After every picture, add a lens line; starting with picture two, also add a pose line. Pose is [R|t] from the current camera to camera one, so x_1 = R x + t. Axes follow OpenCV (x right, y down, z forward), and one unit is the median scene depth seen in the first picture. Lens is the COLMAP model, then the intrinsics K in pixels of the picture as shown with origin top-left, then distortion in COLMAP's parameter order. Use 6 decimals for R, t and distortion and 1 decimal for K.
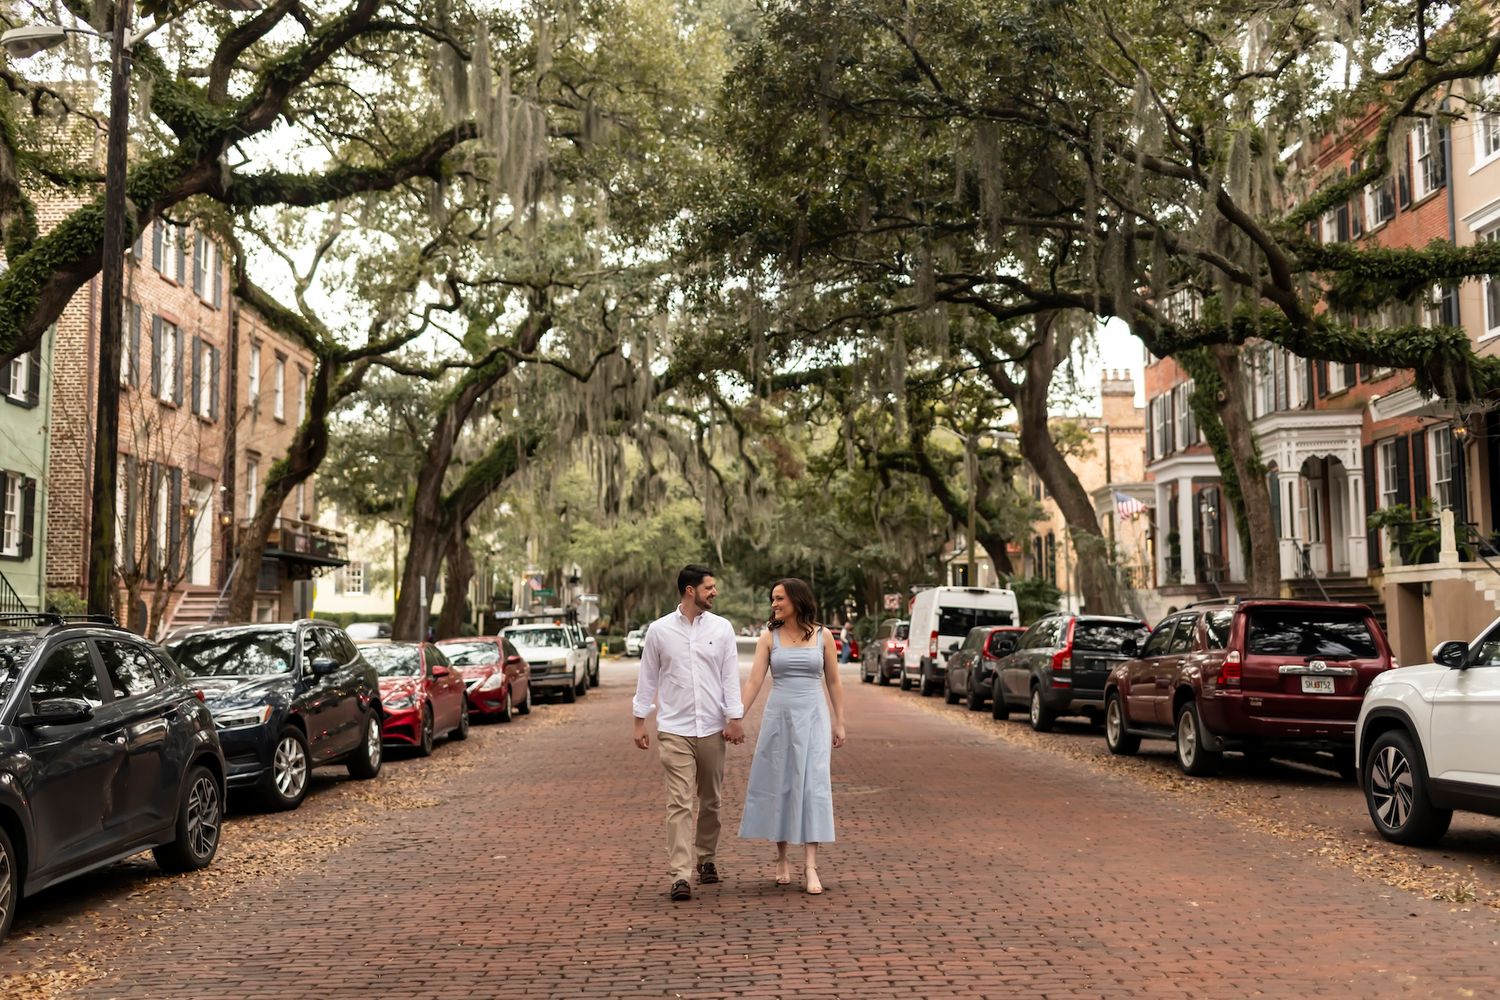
lens RADIAL K [[1474.1, 0, 755.1], [0, 1474.1, 486.7], [0, 0, 1]] dist [0.003964, -0.012435]
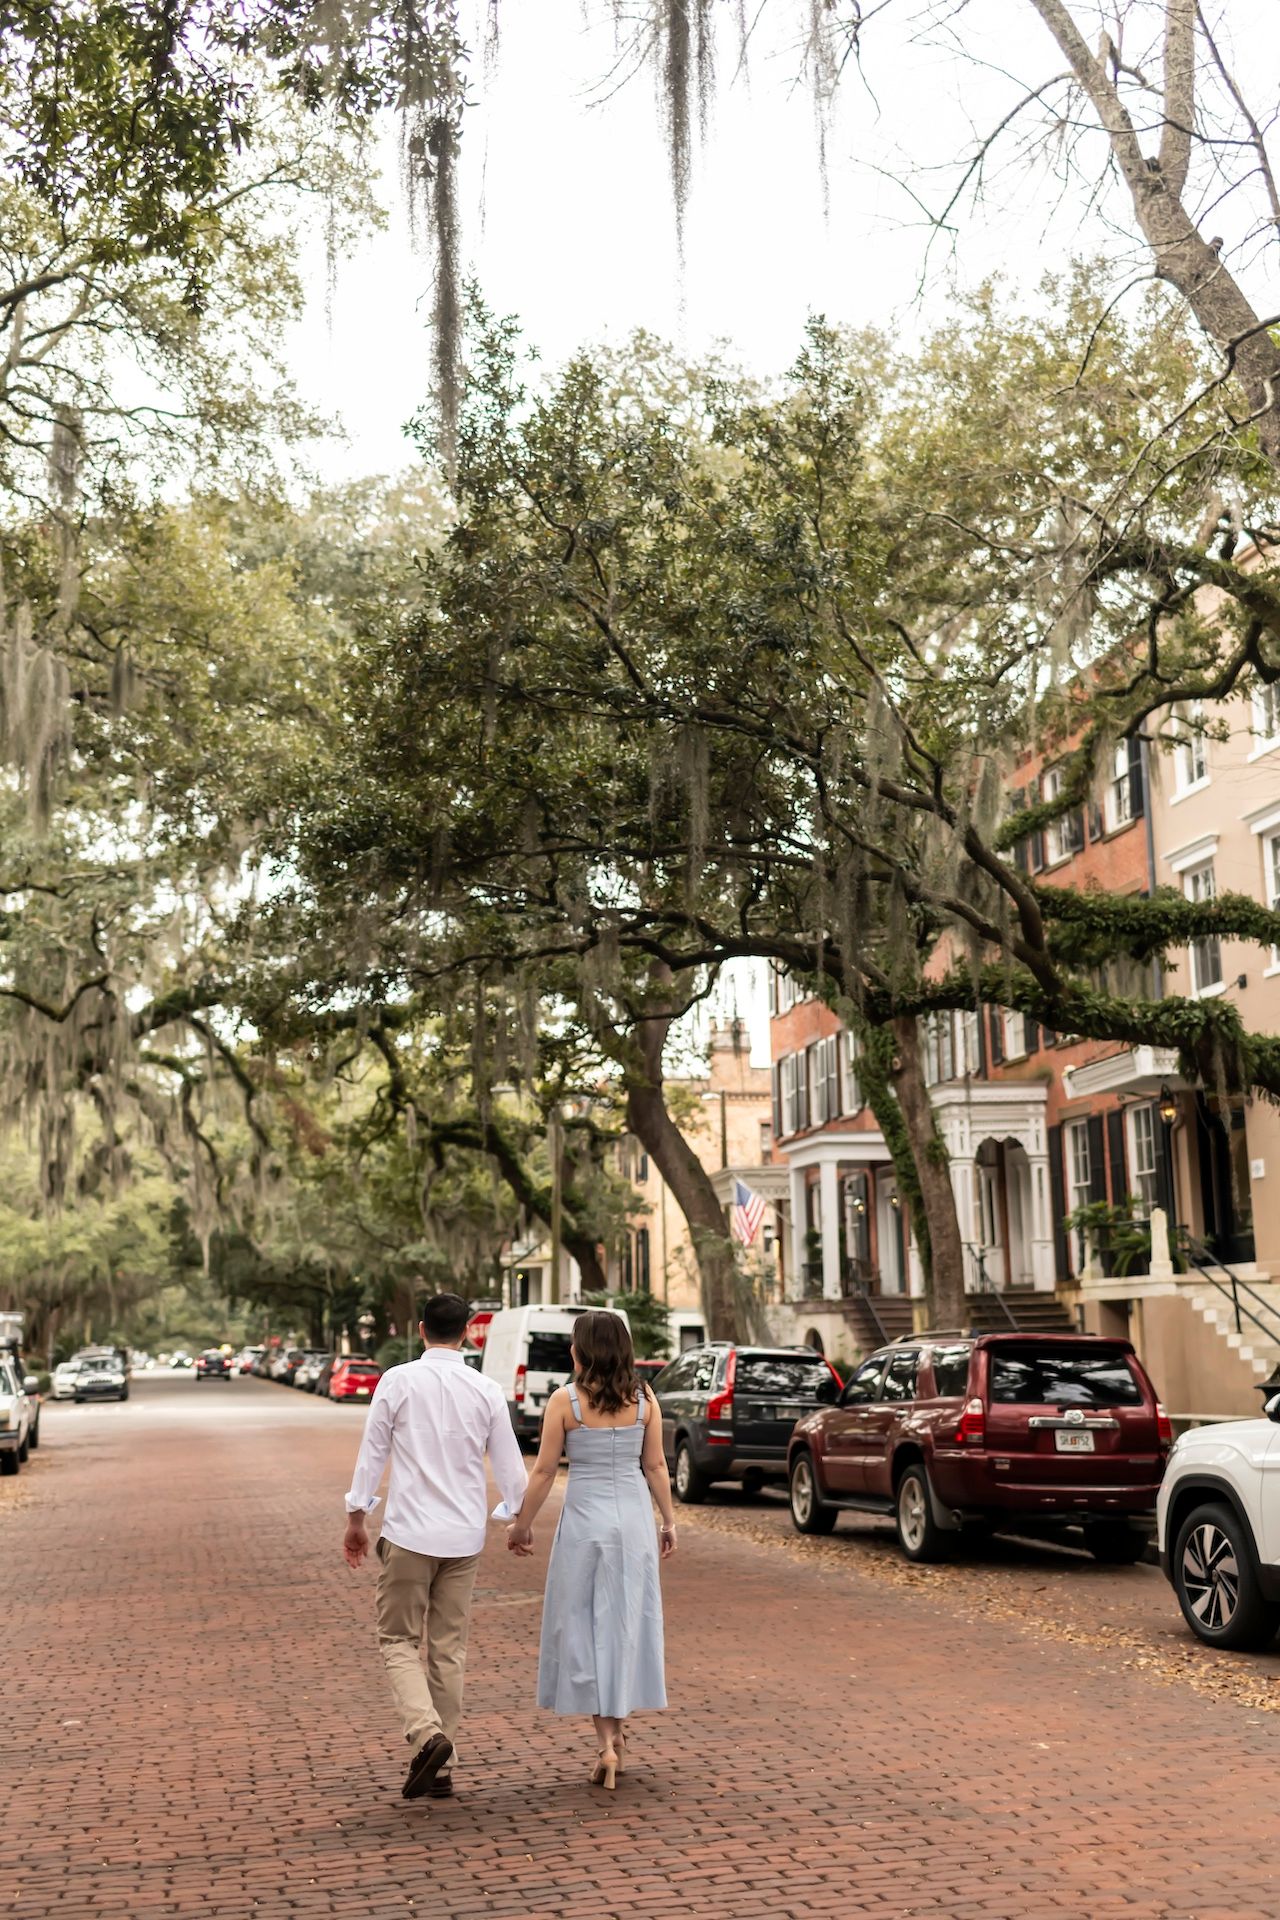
lens RADIAL K [[1960.5, 0, 625.9], [0, 1960.5, 937.3], [0, 0, 1]] dist [0.001914, -0.008743]
pose [[0.975014, 0.037561, 0.218946, -0.053976], [-0.013386, 0.993744, -0.110874, -0.008632], [-0.221741, 0.105173, 0.969417, -0.002647]]
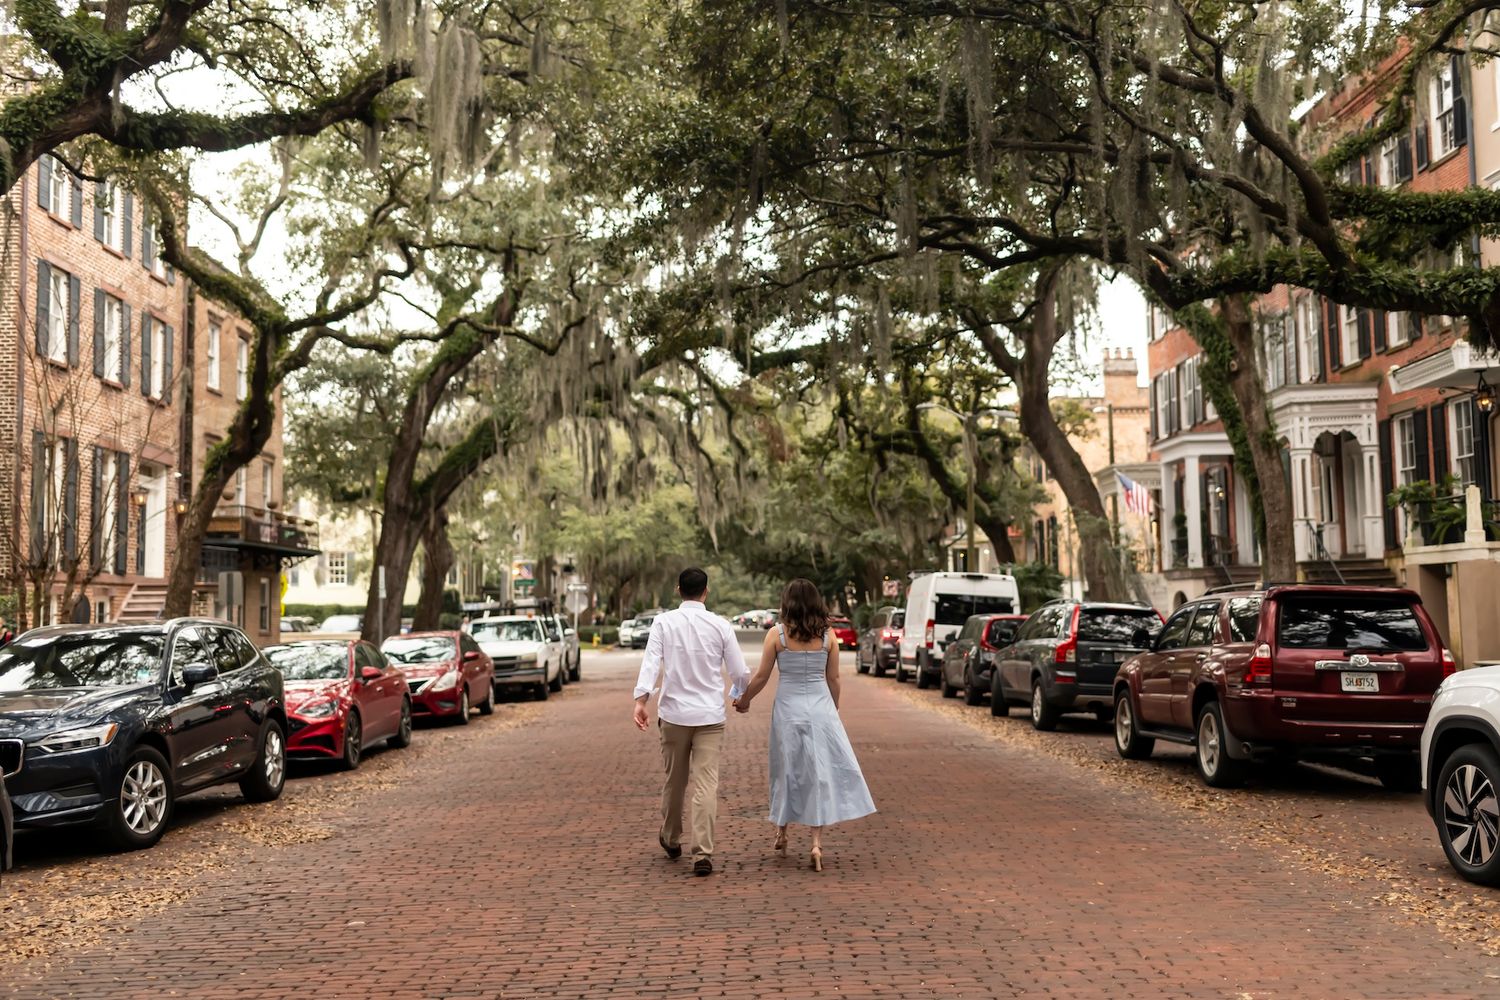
lens RADIAL K [[1420.4, 0, 813.3], [0, 1420.4, 483.6], [0, 0, 1]] dist [0.005832, -0.004610]
pose [[0.999501, -0.006761, 0.030856, 0.019409], [0.006619, 0.999967, 0.004677, 0.006316], [-0.030887, -0.004471, 0.999513, 0.095791]]
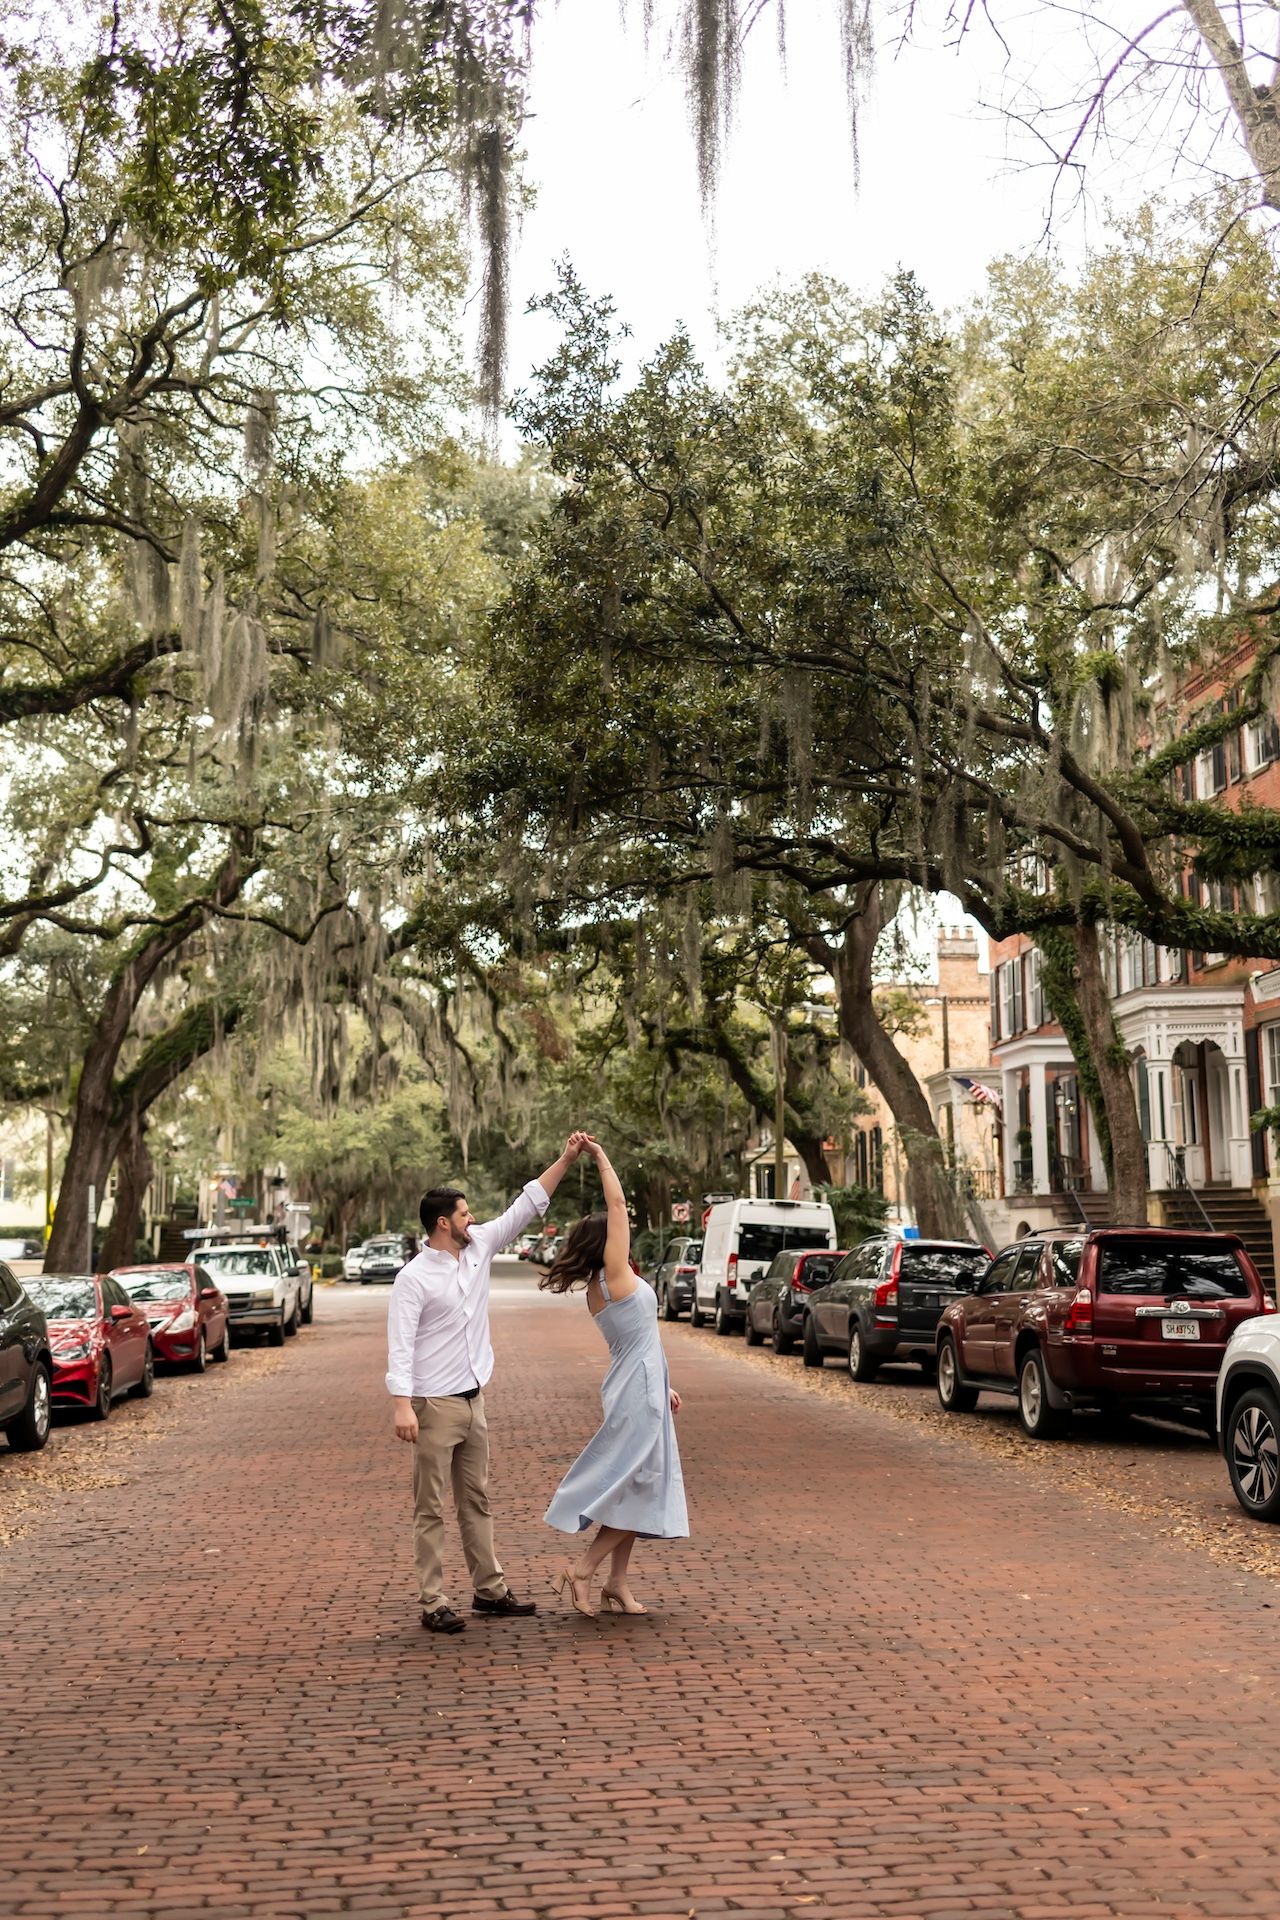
lens RADIAL K [[1886.9, 0, 650.3], [0, 1886.9, 953.3], [0, 0, 1]] dist [0.003964, -0.012435]
pose [[0.997056, 0.010763, 0.075917, -0.004521], [-0.006798, 0.998608, -0.052298, -0.012729], [-0.076374, 0.051628, 0.995742, -0.039260]]
